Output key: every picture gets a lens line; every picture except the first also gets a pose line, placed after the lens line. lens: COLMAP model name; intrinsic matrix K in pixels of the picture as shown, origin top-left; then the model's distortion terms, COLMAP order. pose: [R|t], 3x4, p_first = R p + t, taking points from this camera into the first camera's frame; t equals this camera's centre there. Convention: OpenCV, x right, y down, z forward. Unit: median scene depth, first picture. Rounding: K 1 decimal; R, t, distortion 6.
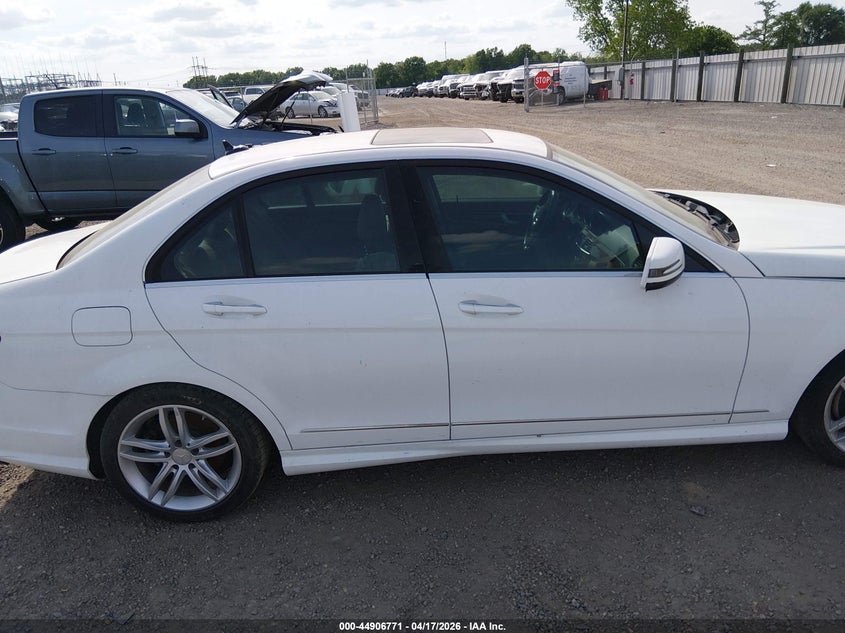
lens RADIAL K [[668.1, 0, 417.5], [0, 668.1, 318.7], [0, 0, 1]] dist [0.002447, -0.007570]
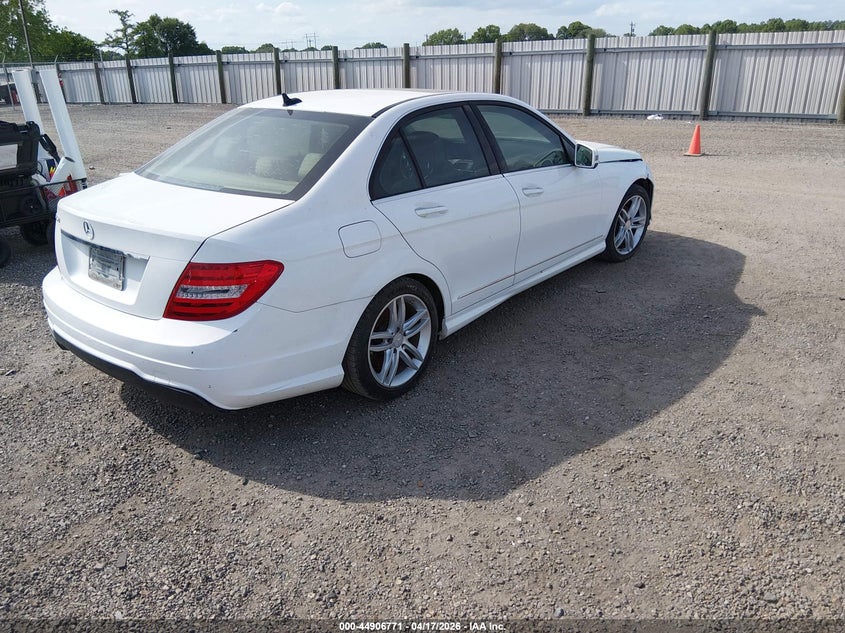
lens RADIAL K [[668.1, 0, 417.5], [0, 668.1, 318.7], [0, 0, 1]] dist [0.002447, -0.007570]
pose [[0.669662, -0.235740, 0.704258, -1.193583], [0.242162, 0.965767, 0.093009, 0.059554], [-0.702075, 0.108260, 0.703825, 0.089690]]
